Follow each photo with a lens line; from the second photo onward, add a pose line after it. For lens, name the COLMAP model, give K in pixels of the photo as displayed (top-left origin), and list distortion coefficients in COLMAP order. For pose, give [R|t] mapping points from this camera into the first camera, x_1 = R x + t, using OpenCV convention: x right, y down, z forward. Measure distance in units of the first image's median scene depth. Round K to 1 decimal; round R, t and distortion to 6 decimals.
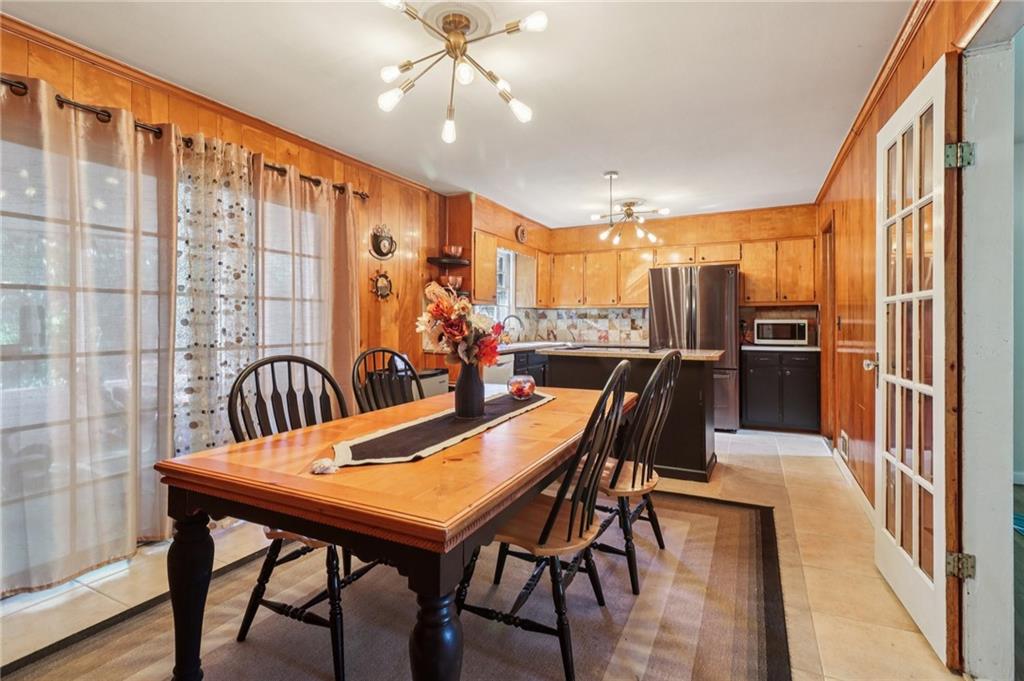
lens RADIAL K [[477.5, 0, 513.6], [0, 477.5, 331.4], [0, 0, 1]] dist [-0.002017, 0.000295]
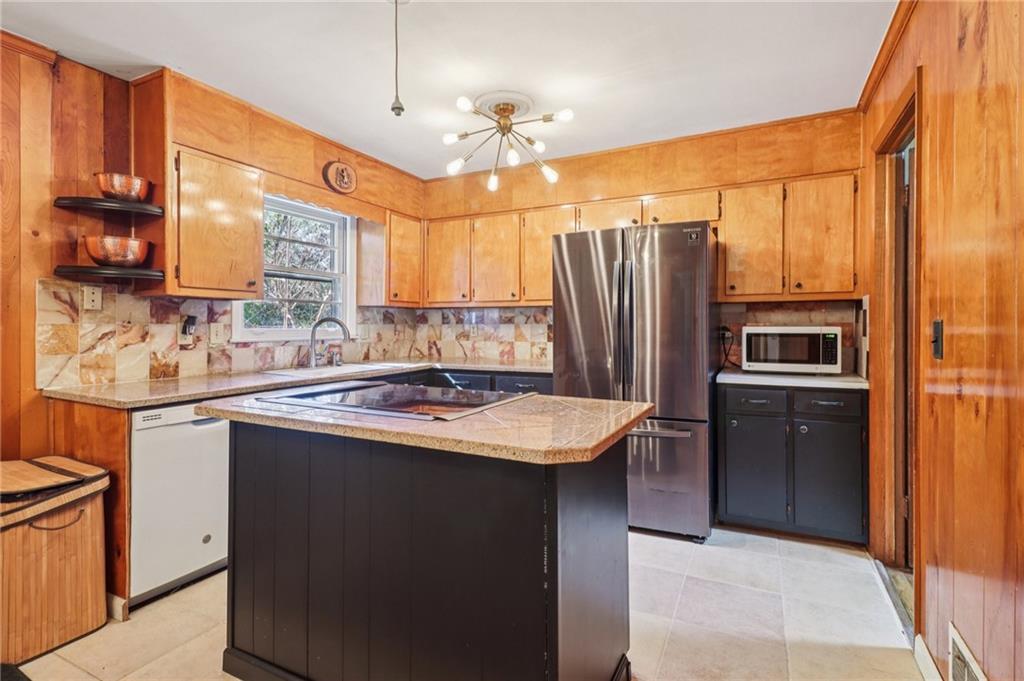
lens RADIAL K [[504.2, 0, 510.2], [0, 504.2, 336.7], [0, 0, 1]] dist [0.024712, -0.000521]
pose [[1.000000, 0.000706, -0.000211, 0.235376], [-0.000705, 0.999992, 0.004015, -0.014780], [0.000214, -0.004014, 0.999992, 0.412205]]
